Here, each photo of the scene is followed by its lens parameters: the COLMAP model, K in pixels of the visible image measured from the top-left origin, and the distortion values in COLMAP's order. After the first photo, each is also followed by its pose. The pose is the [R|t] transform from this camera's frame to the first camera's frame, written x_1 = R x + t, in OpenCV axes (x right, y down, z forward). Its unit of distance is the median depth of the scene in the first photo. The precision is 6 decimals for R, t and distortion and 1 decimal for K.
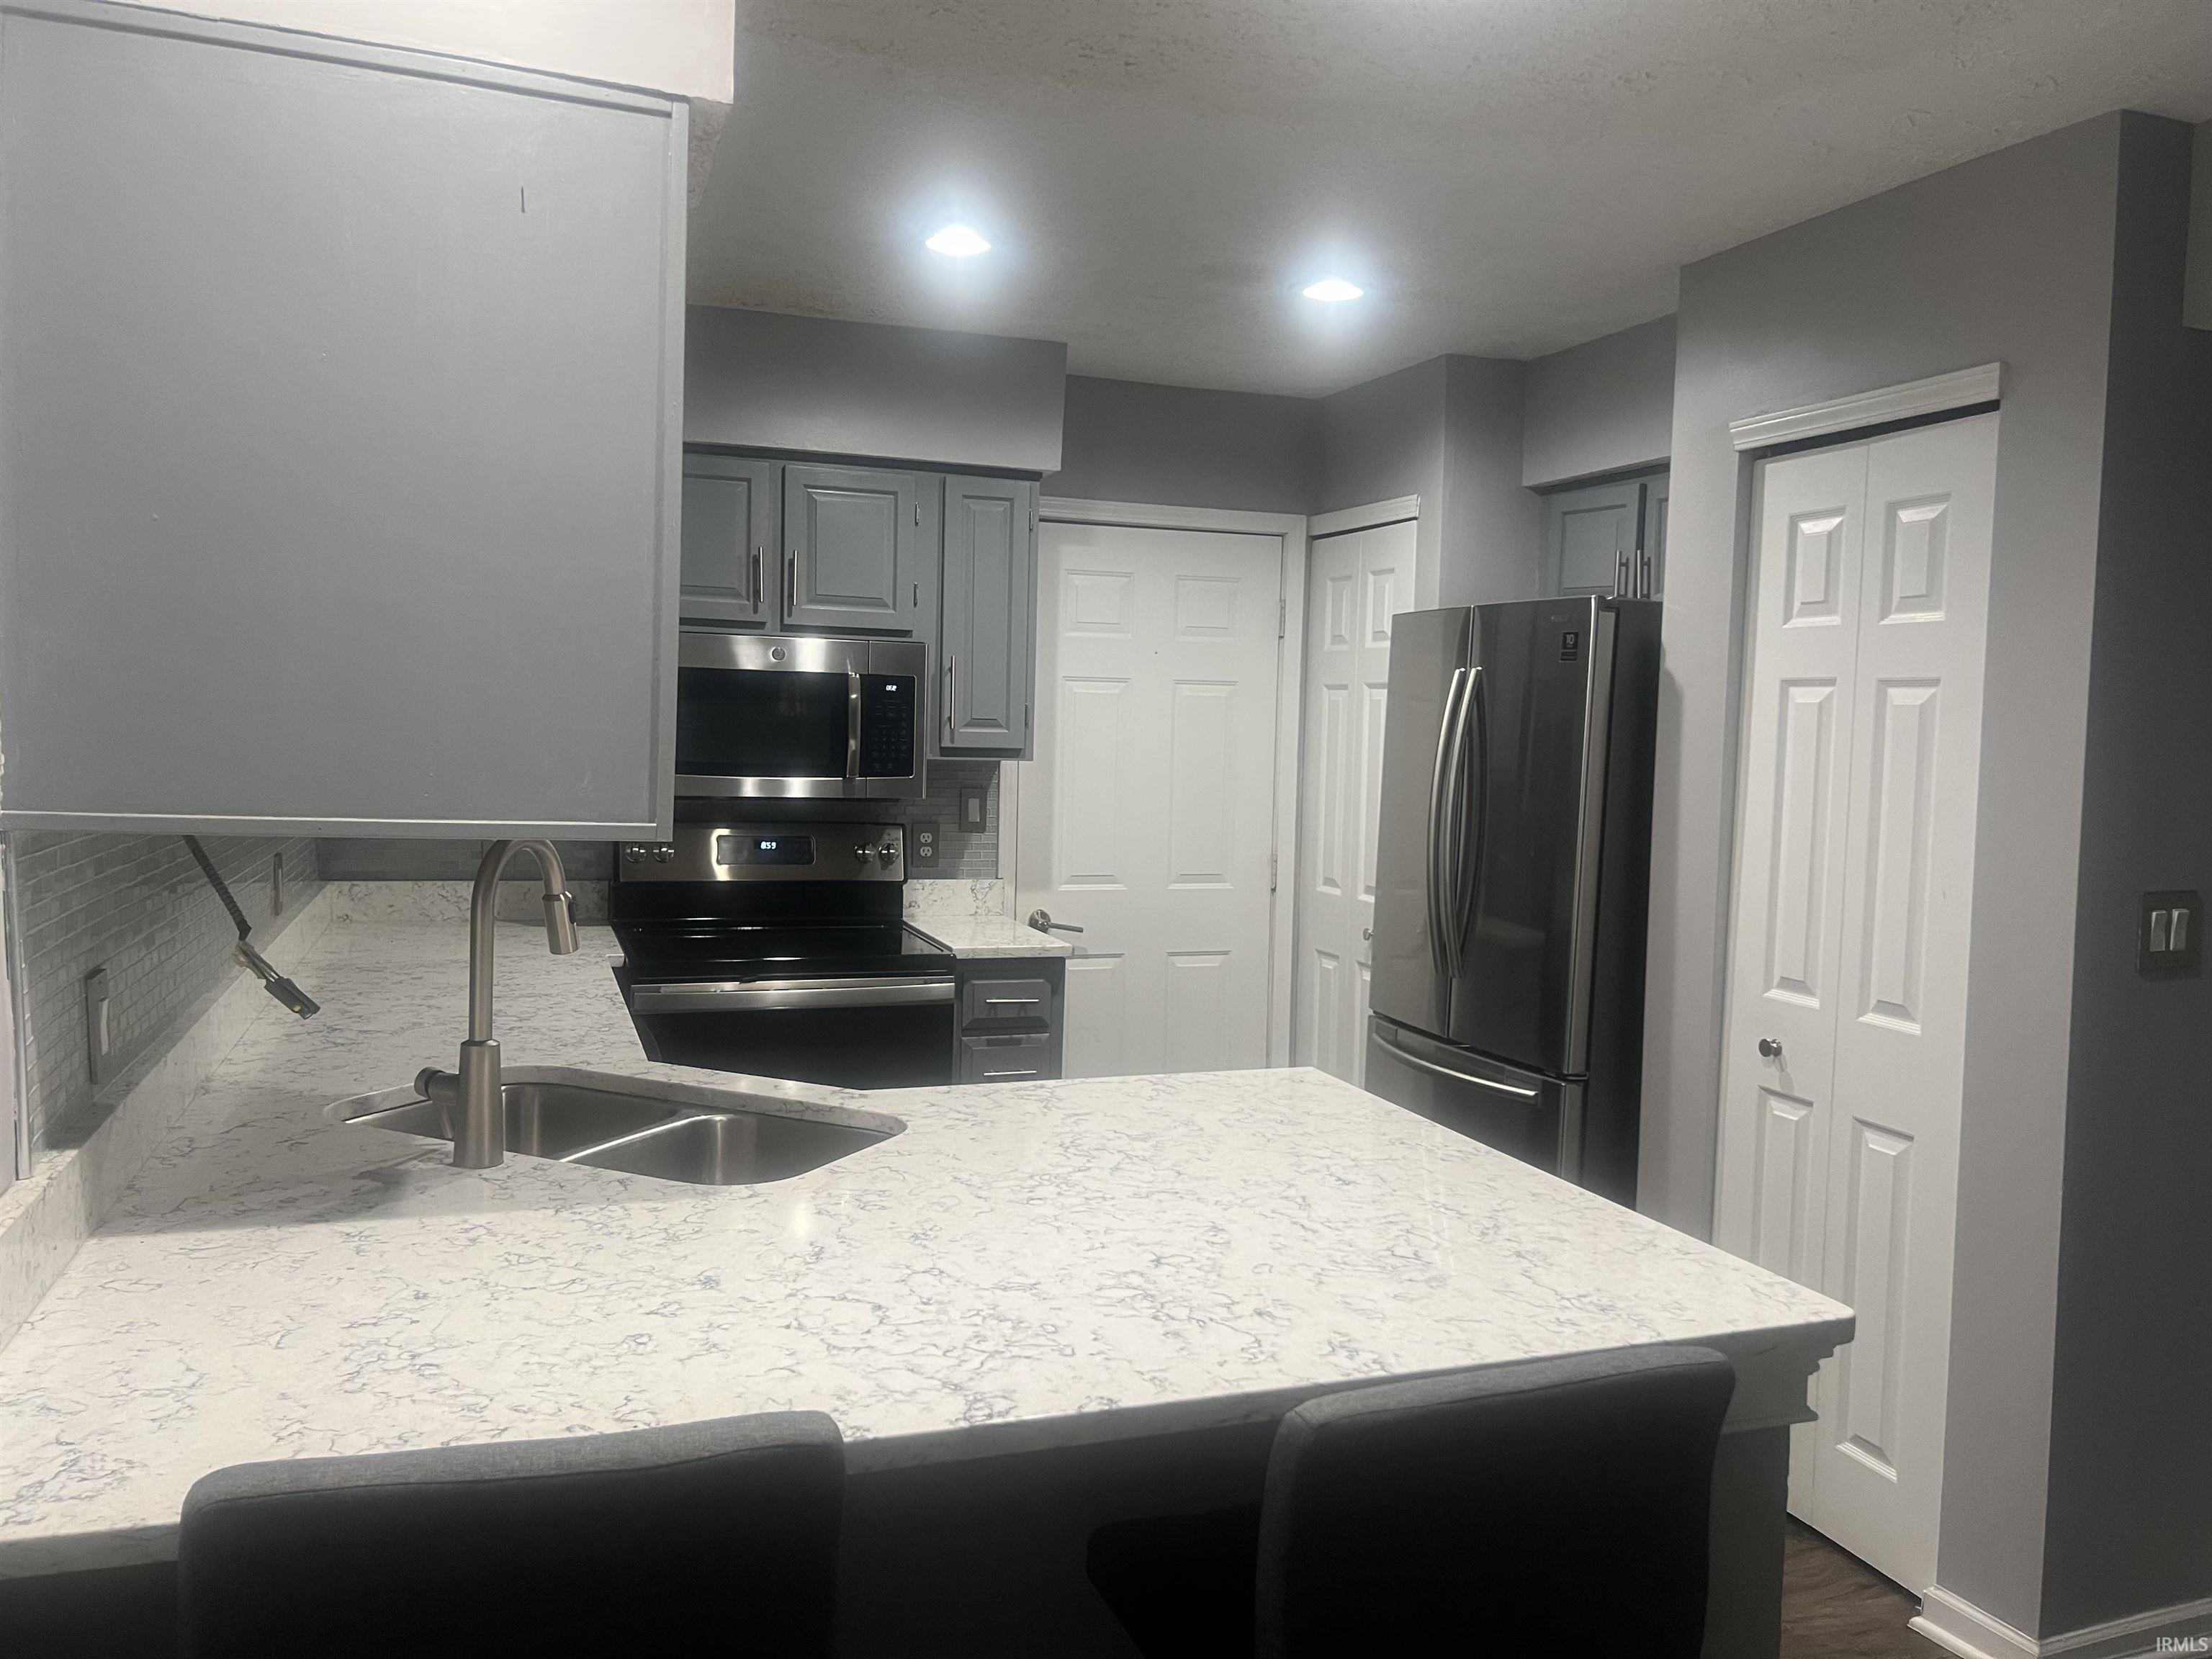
lens RADIAL K [[1667.0, 0, 1113.8], [0, 1667.0, 837.0], [0, 0, 1]] dist [0.078038, -0.103389]
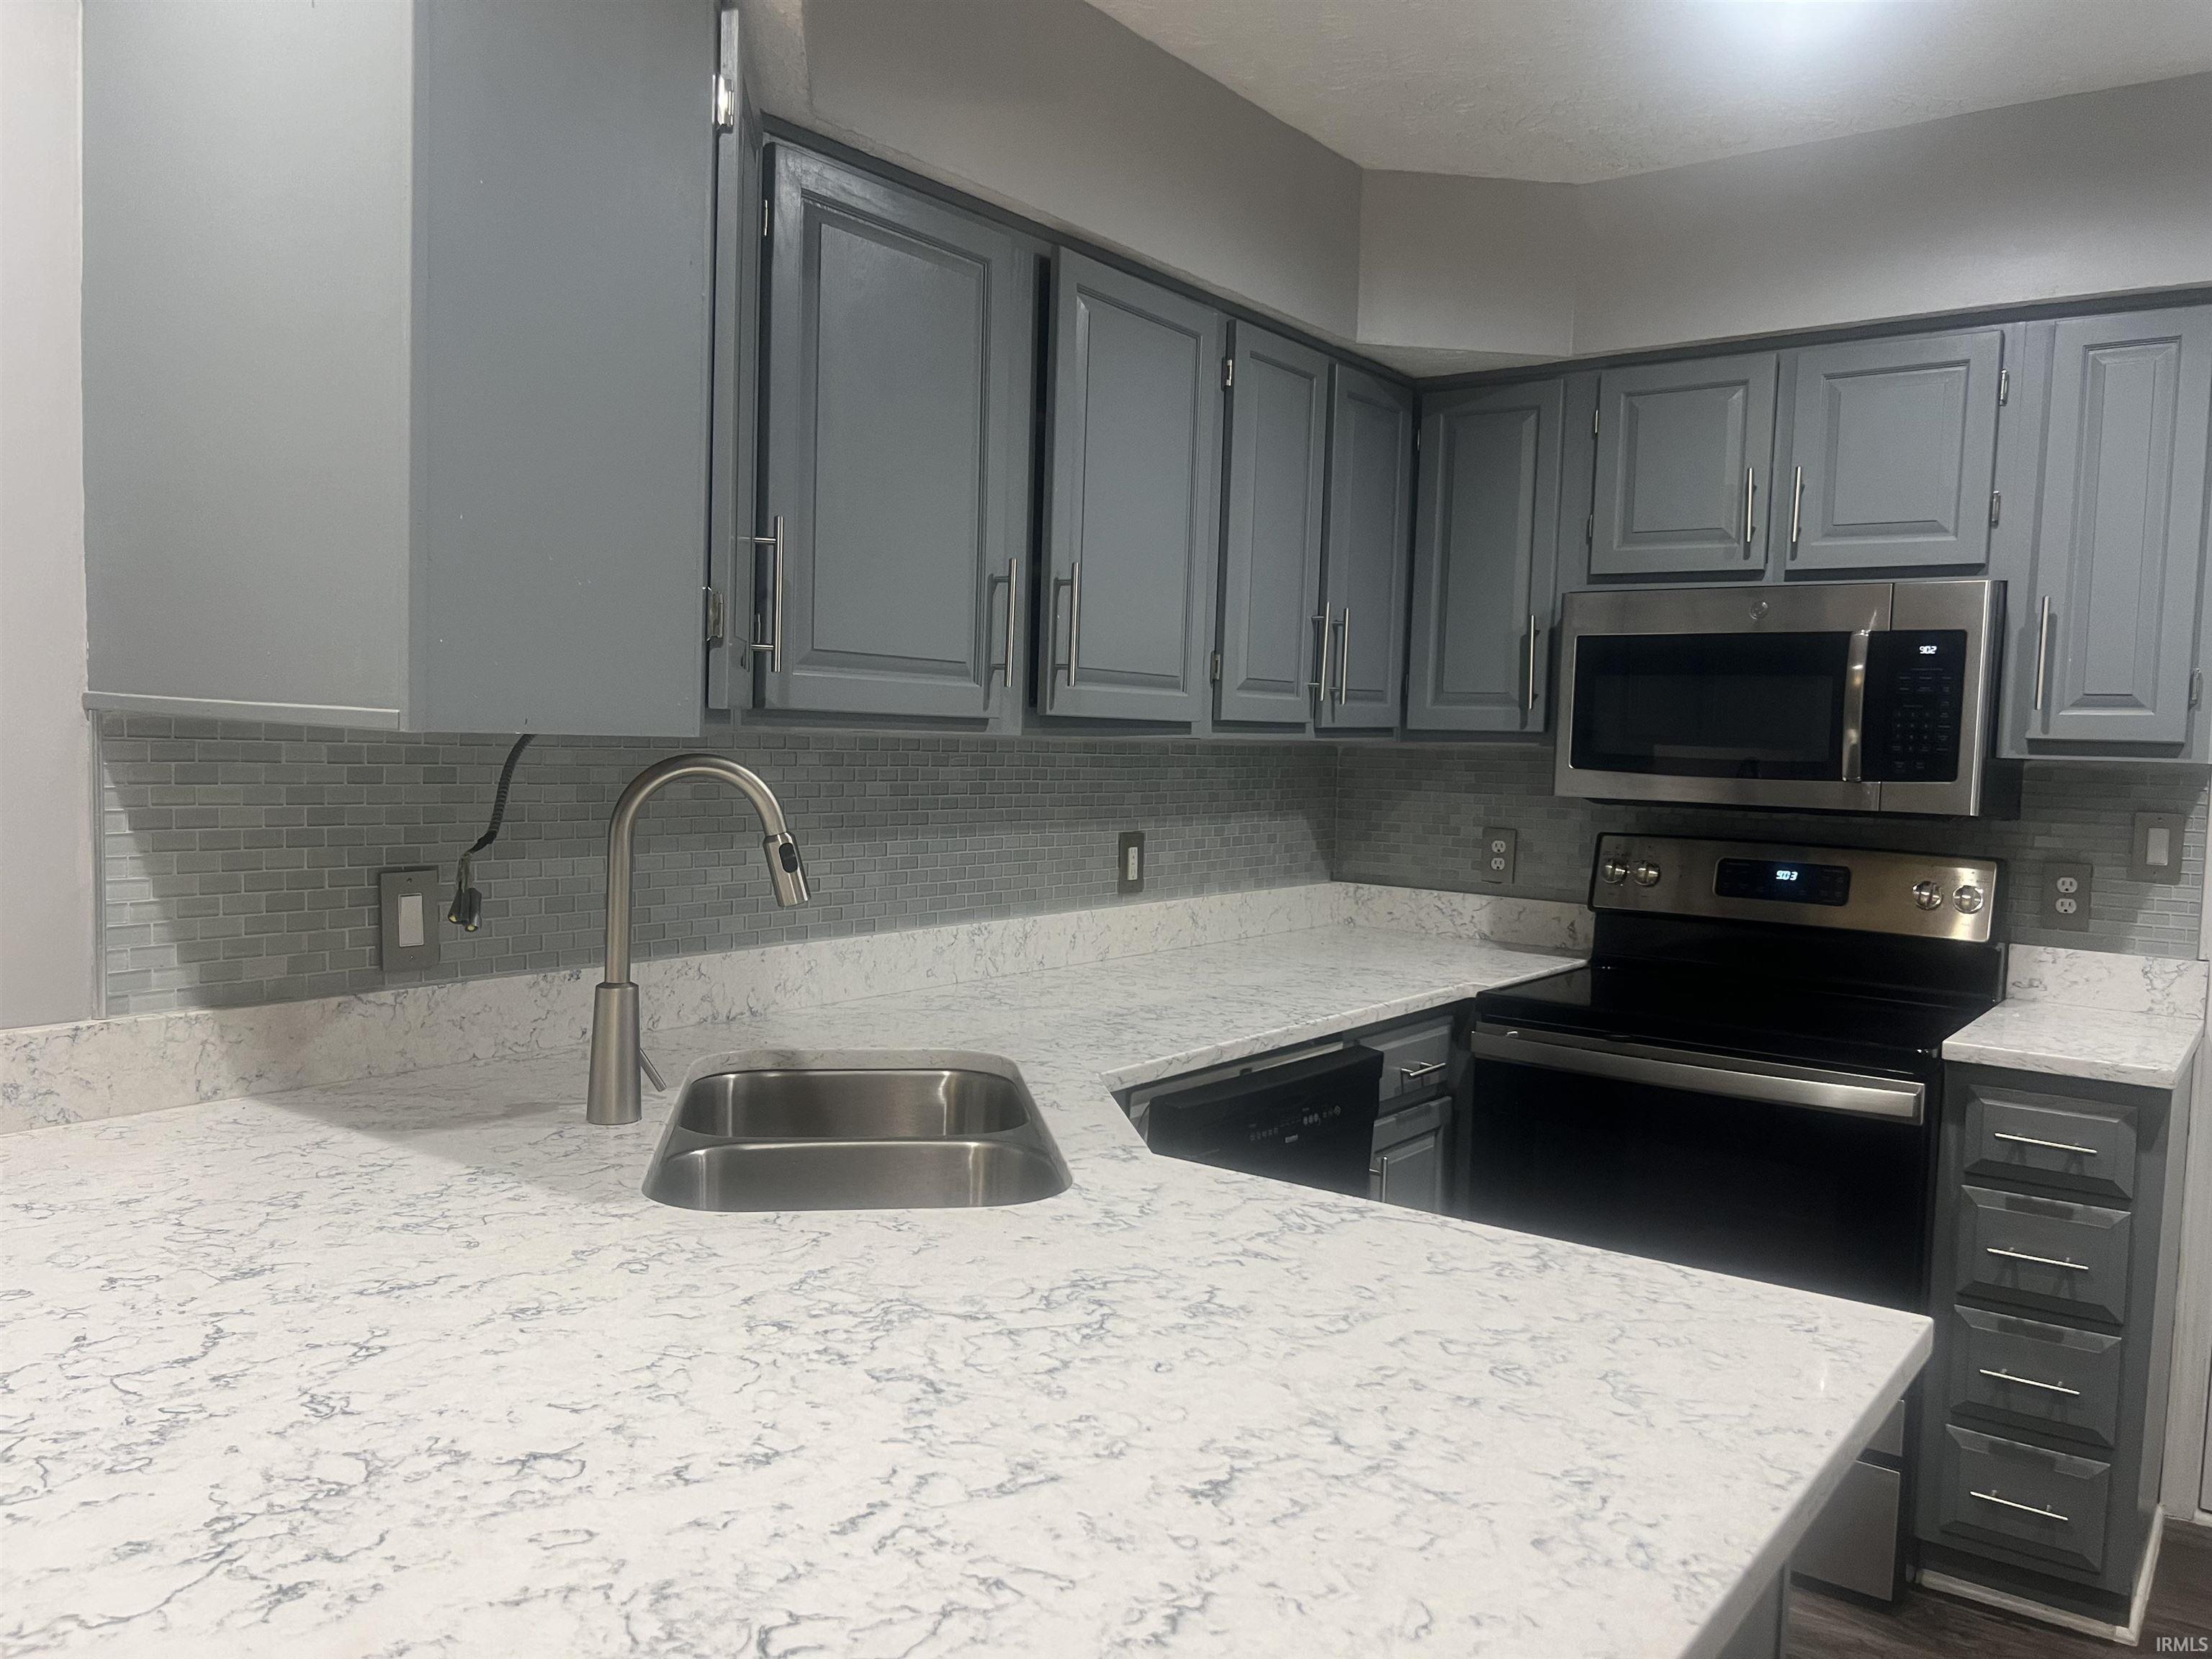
lens RADIAL K [[1690.1, 0, 1114.8], [0, 1690.1, 847.7], [0, 0, 1]] dist [0.024148, -0.004646]
pose [[0.559885, 0.044960, -0.827350, 0.531289], [-0.074869, 0.997187, 0.003524, 0.026650], [0.825181, 0.059969, 0.561676, 0.727249]]
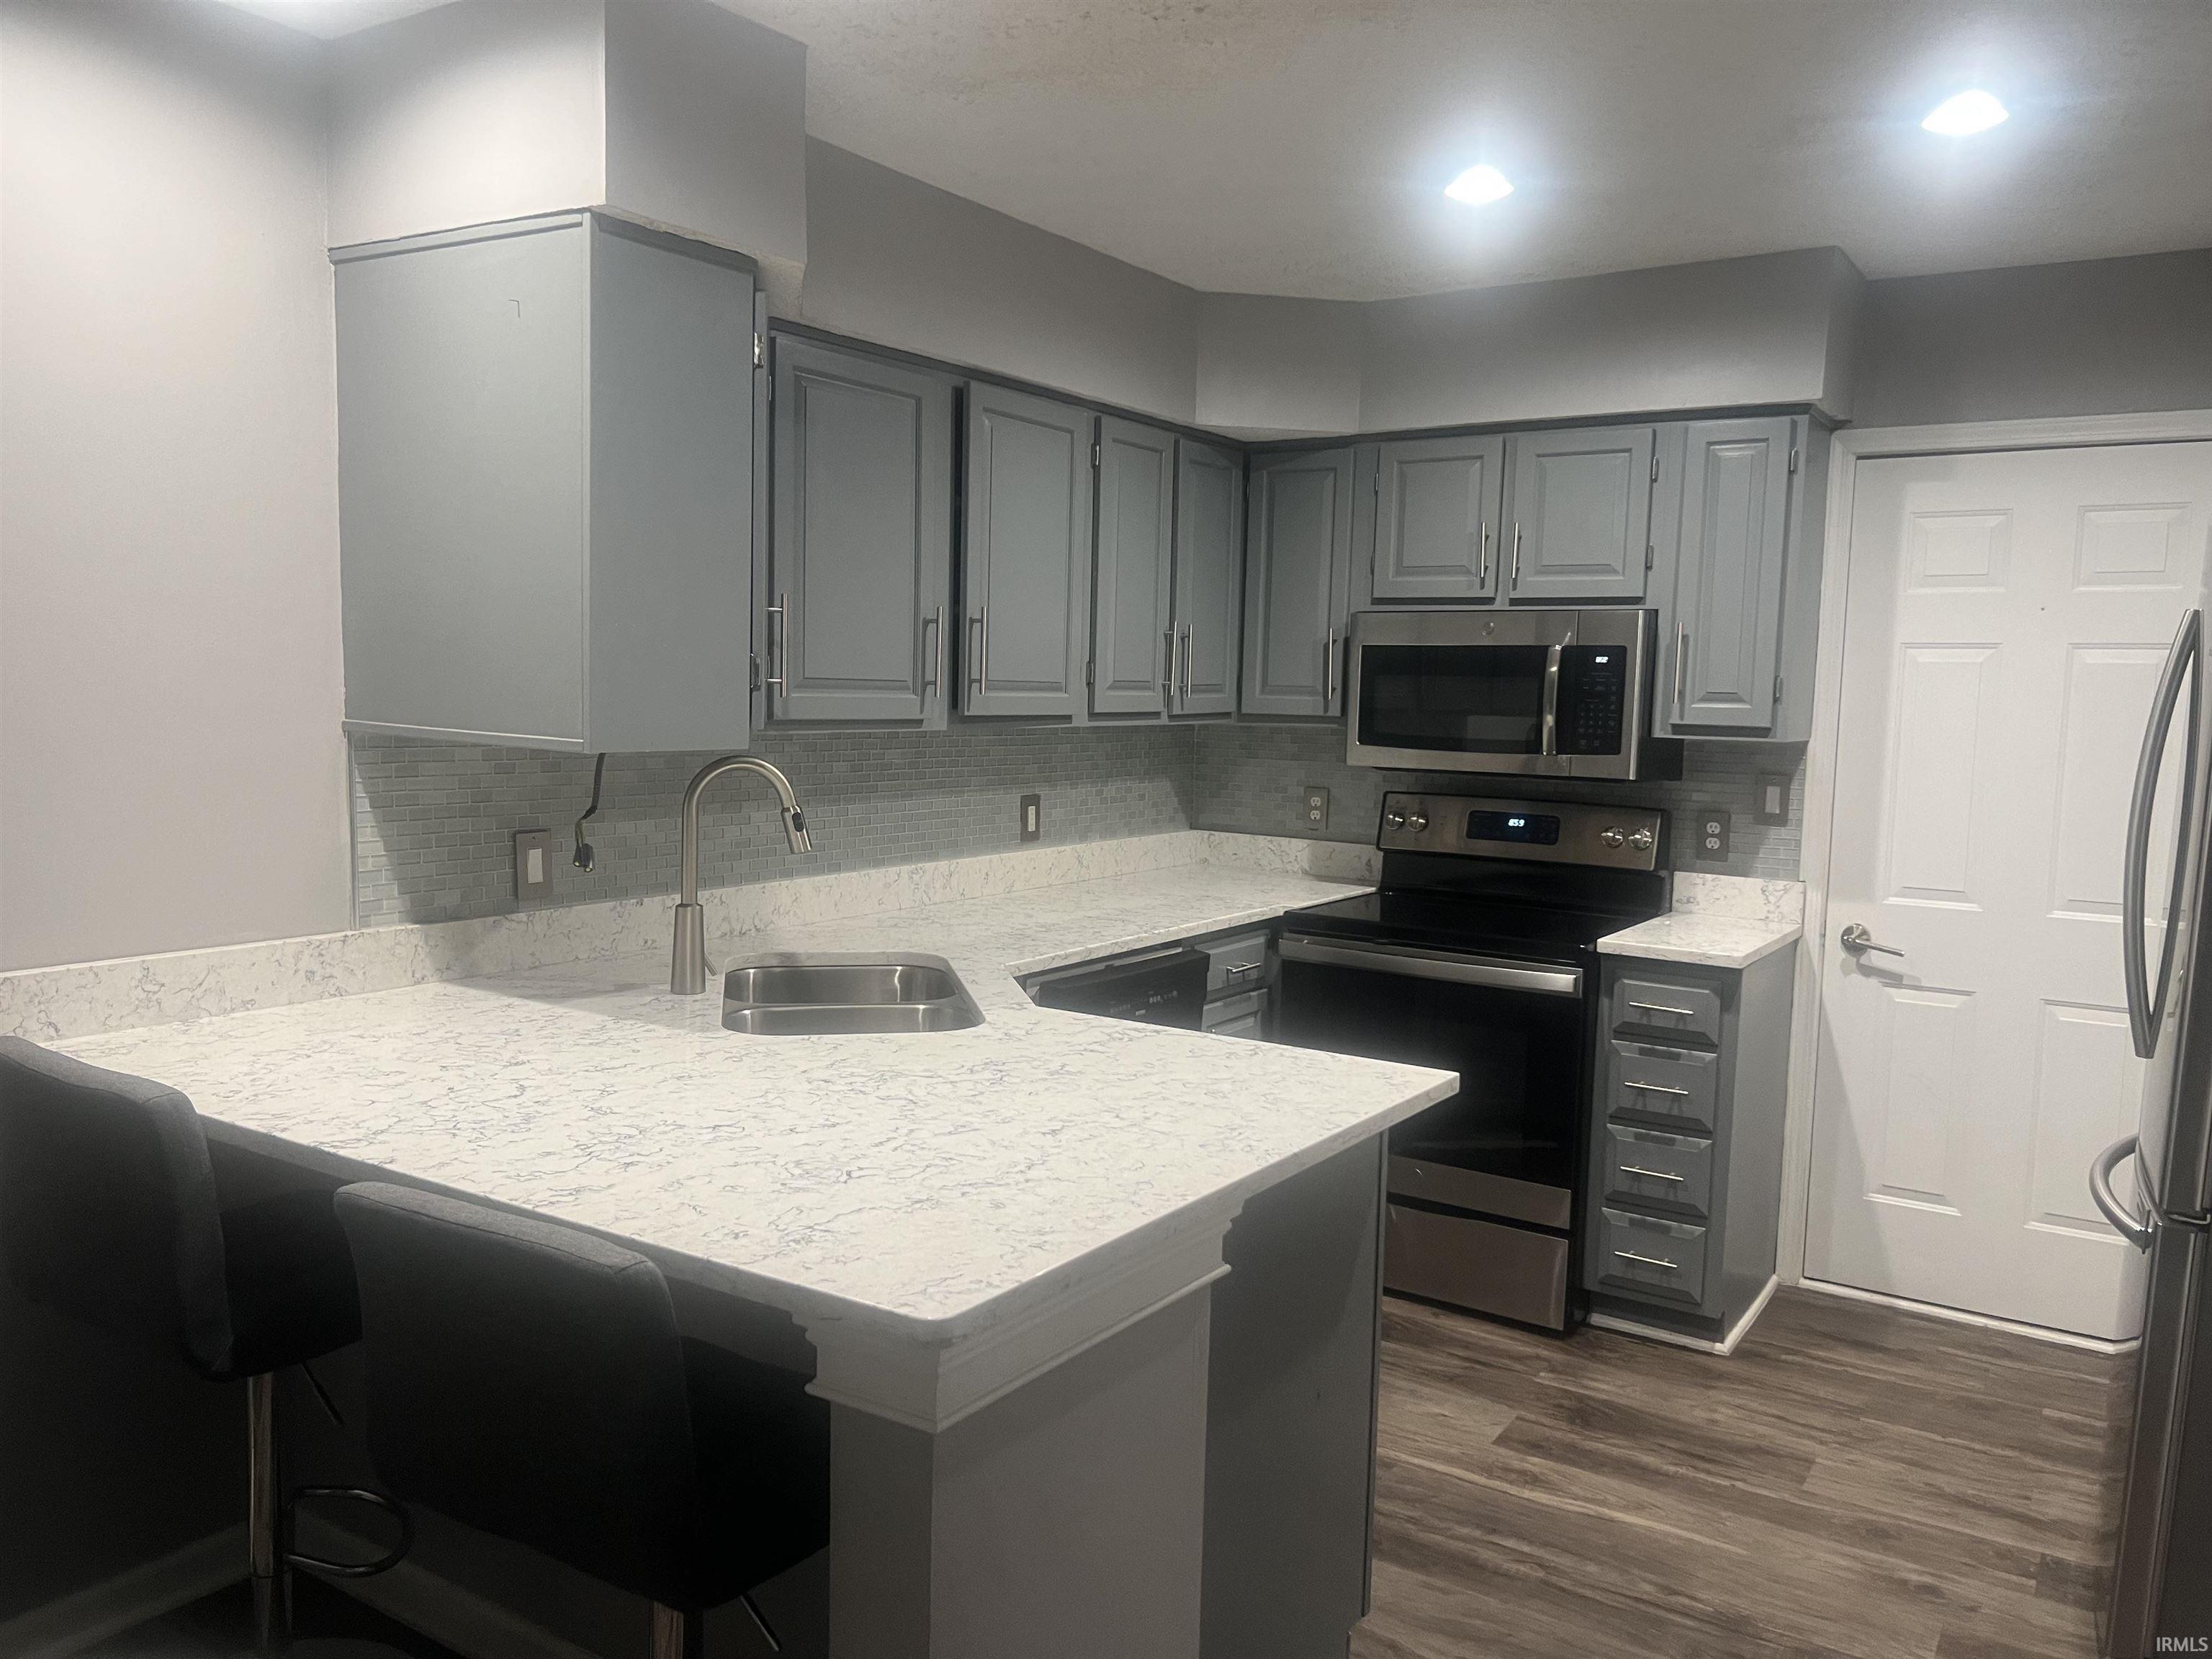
lens RADIAL K [[1674.0, 0, 1111.9], [0, 1674.0, 849.4], [0, 0, 1]] dist [0.146530, -0.350503]
pose [[0.599481, 0.067176, -0.797565, 0.970706], [-0.066262, 0.997216, 0.034186, 0.005130], [0.797642, 0.032355, 0.602263, 0.448533]]
